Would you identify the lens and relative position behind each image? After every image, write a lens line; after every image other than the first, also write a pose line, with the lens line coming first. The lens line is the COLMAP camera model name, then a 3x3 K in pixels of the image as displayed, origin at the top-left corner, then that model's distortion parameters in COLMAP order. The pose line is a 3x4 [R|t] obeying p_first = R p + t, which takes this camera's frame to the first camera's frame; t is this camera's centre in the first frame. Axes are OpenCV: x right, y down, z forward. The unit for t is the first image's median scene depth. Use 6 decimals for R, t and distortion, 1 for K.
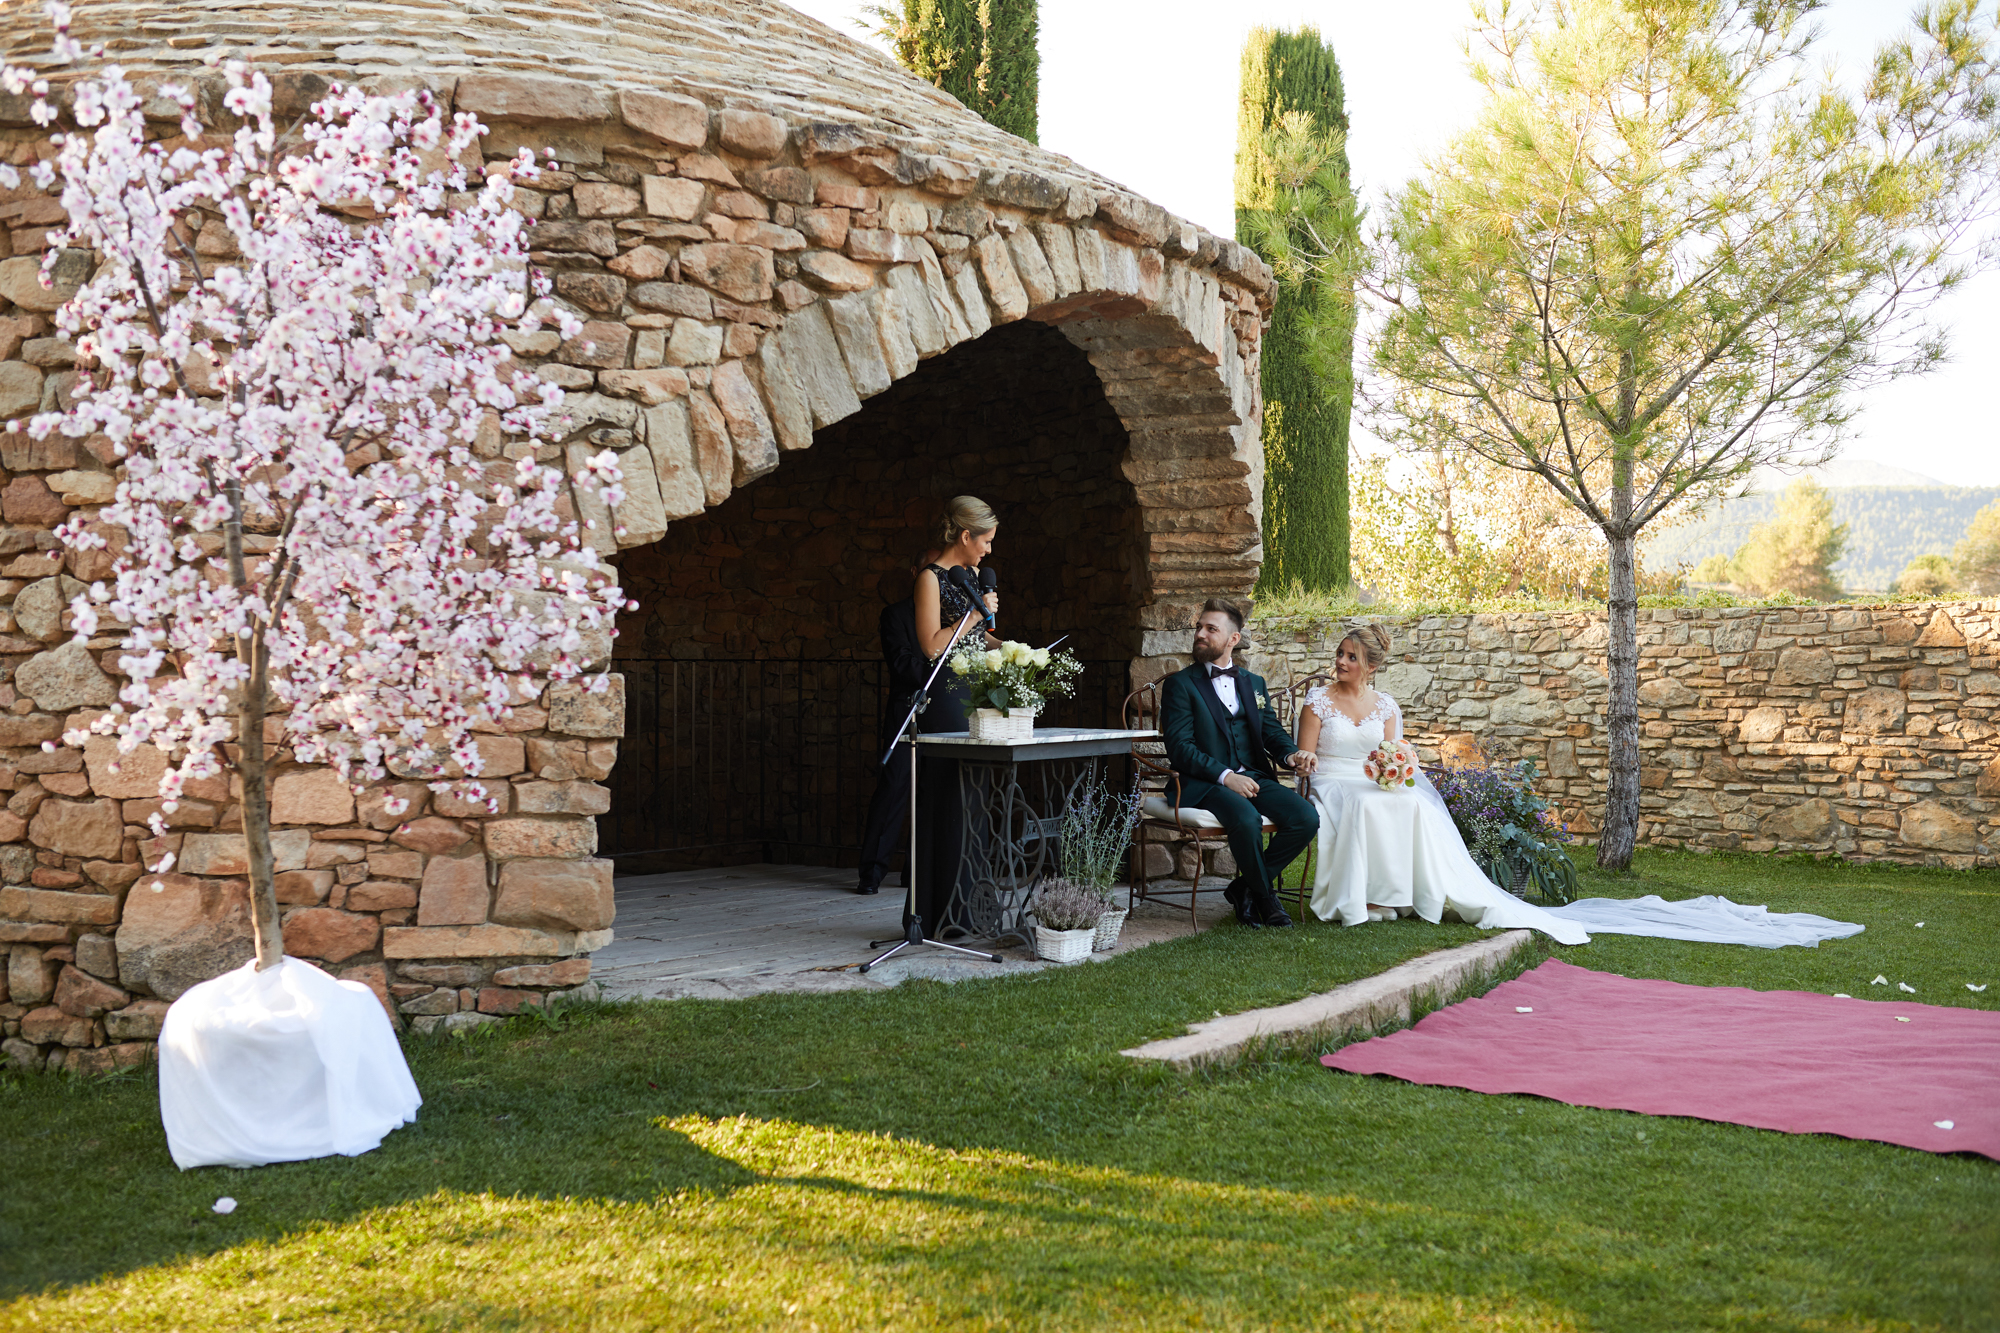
lens RADIAL K [[1903.5, 0, 1011.0], [0, 1903.5, 660.9], [0, 0, 1]] dist [-0.026714, 0.000000]
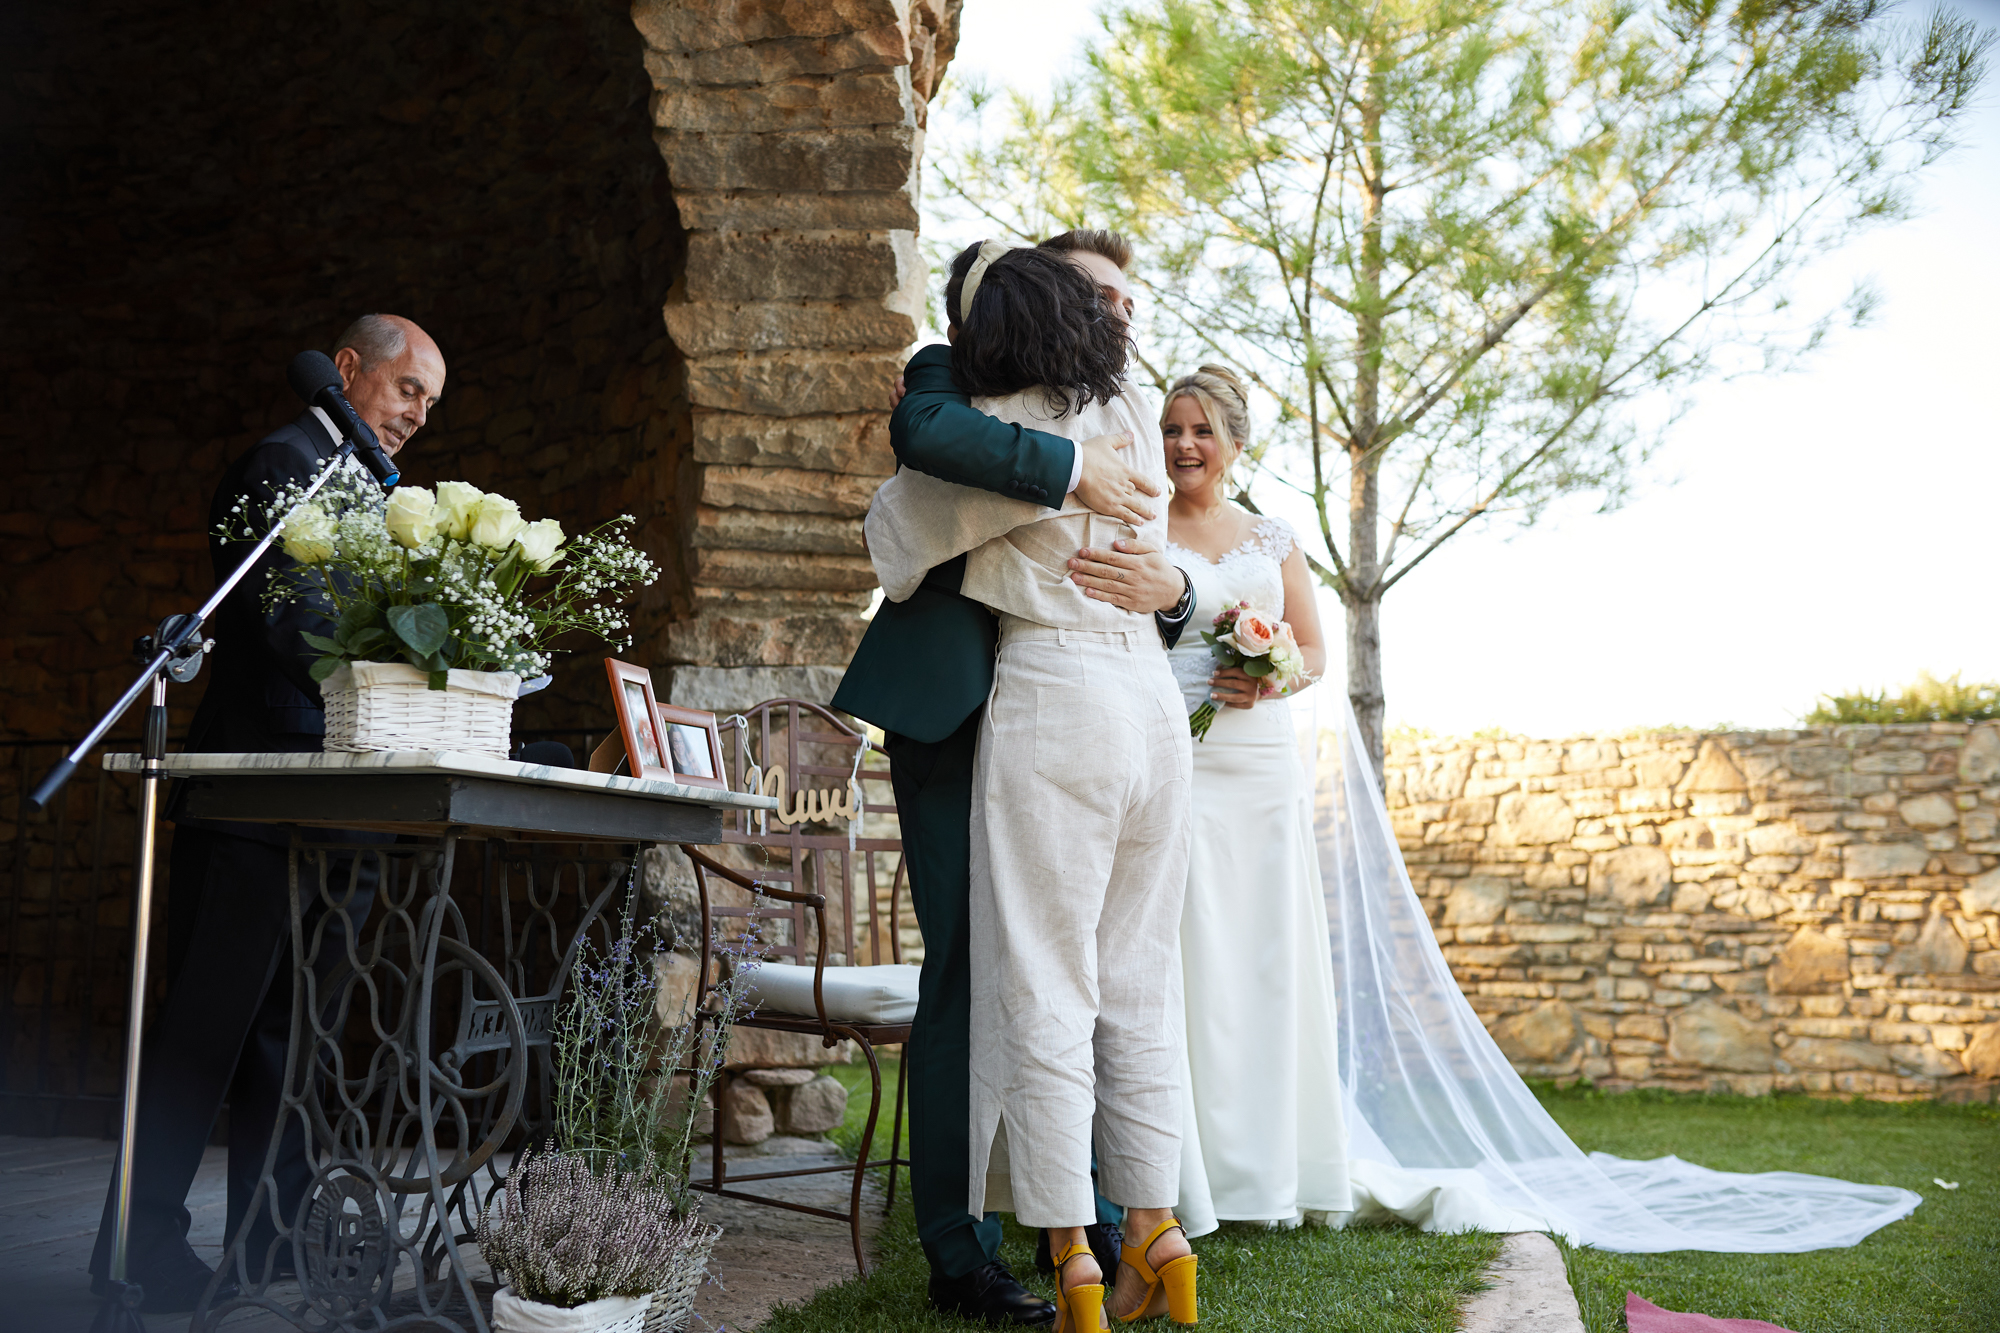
lens RADIAL K [[1903.5, 0, 1000.0], [0, 1903.5, 661.9], [0, 0, 1]] dist [-0.026714, 0.000000]
pose [[0.947666, 0.049718, 0.315368, -0.013655], [-0.008472, 0.991368, -0.130831, 0.062299], [-0.319150, 0.121312, 0.939908, 0.572768]]
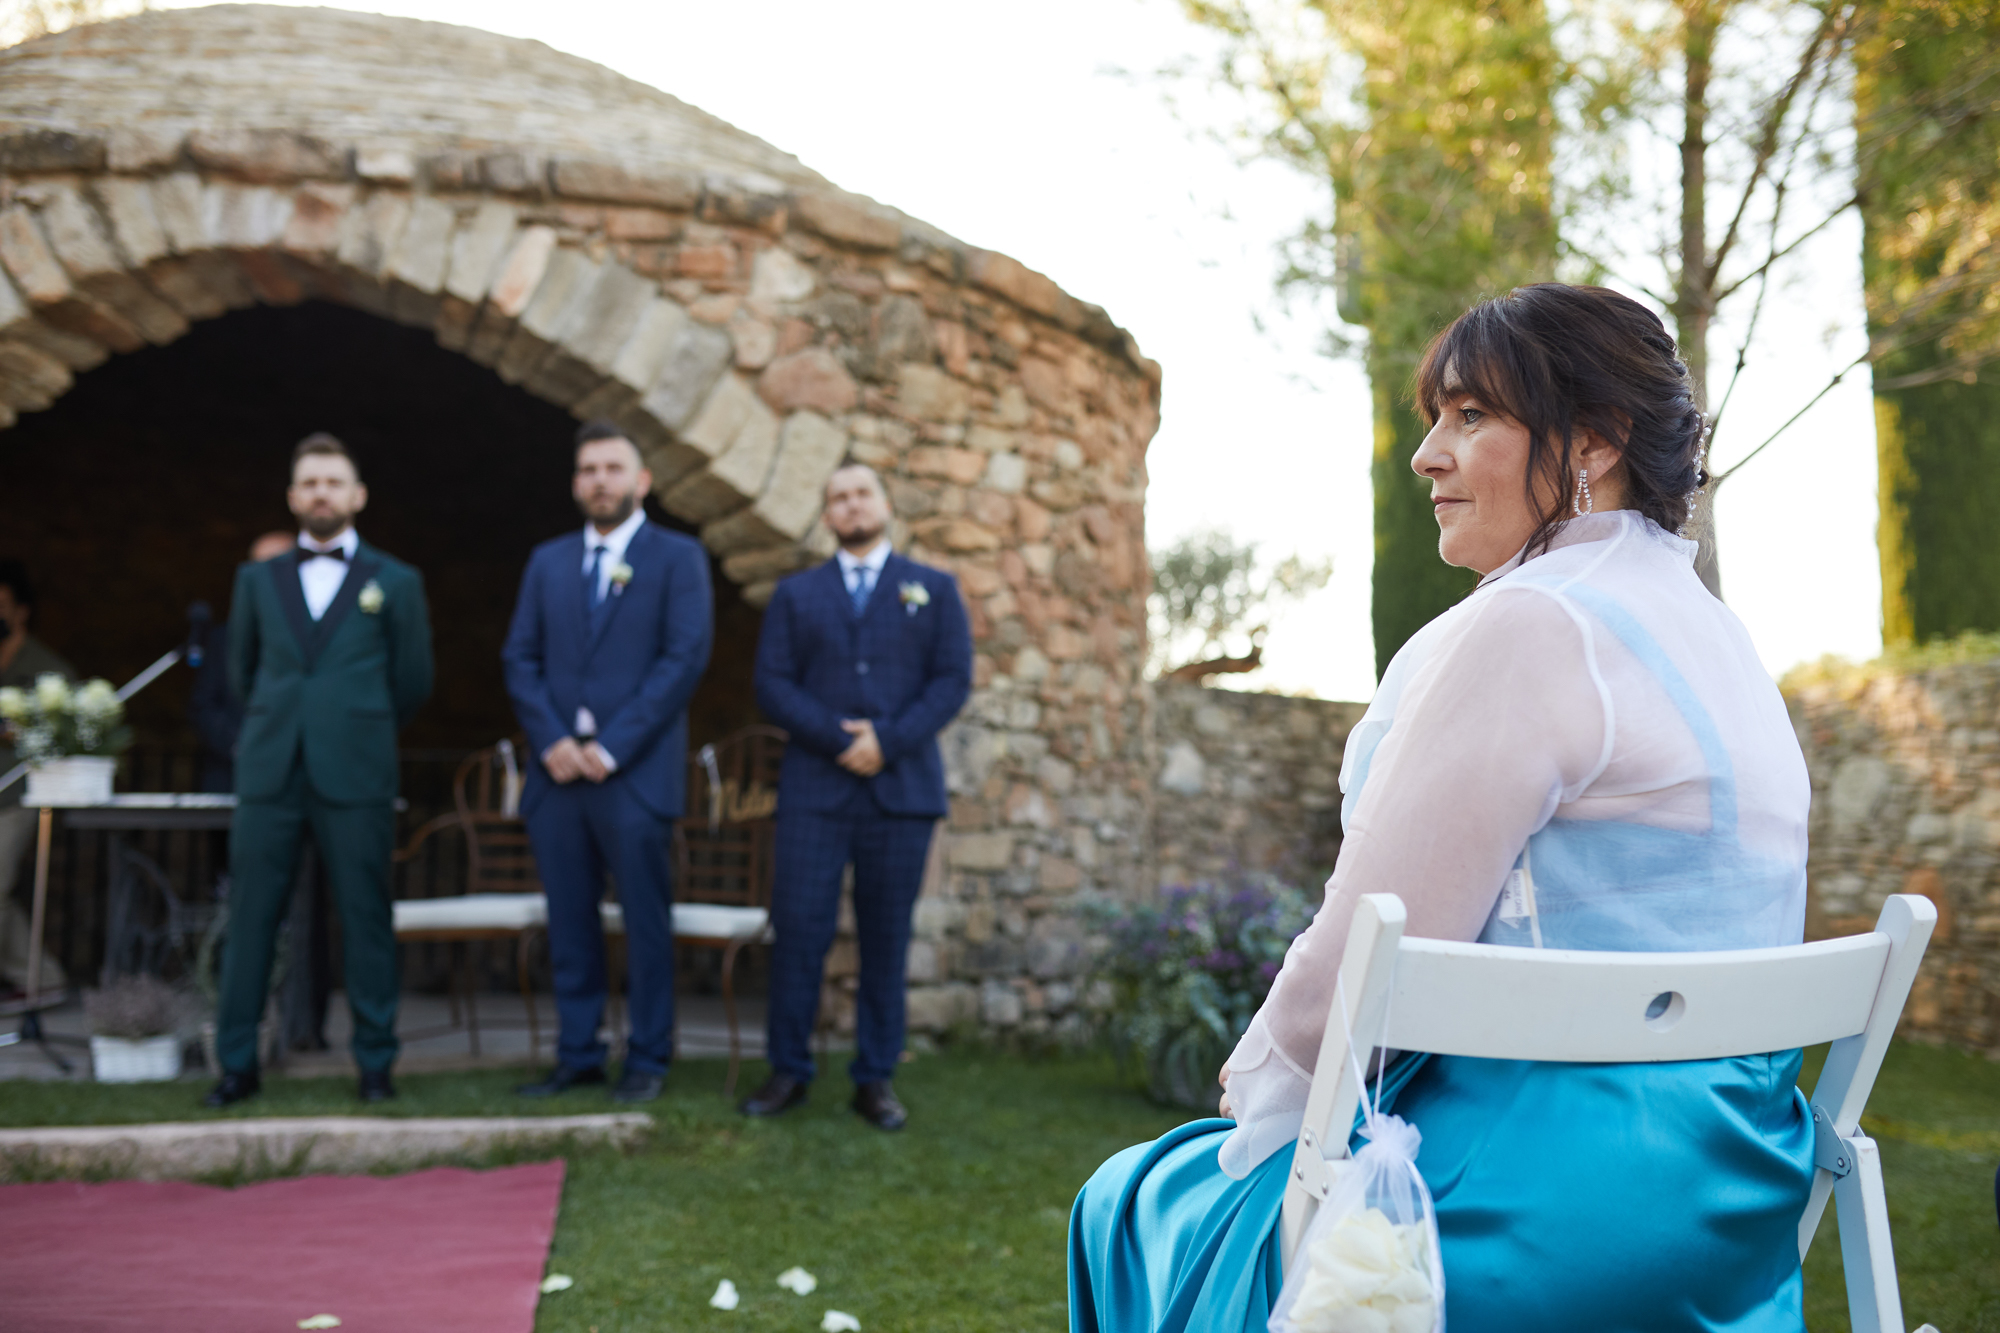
lens RADIAL K [[1903.5, 0, 987.7], [0, 1903.5, 656.7], [0, 0, 1]] dist [-0.026714, 0.000000]
pose [[0.711149, -0.064985, -0.700032, 0.783516], [-0.003825, 0.995346, -0.096285, 0.051921], [0.703031, 0.071150, 0.707591, 0.633117]]
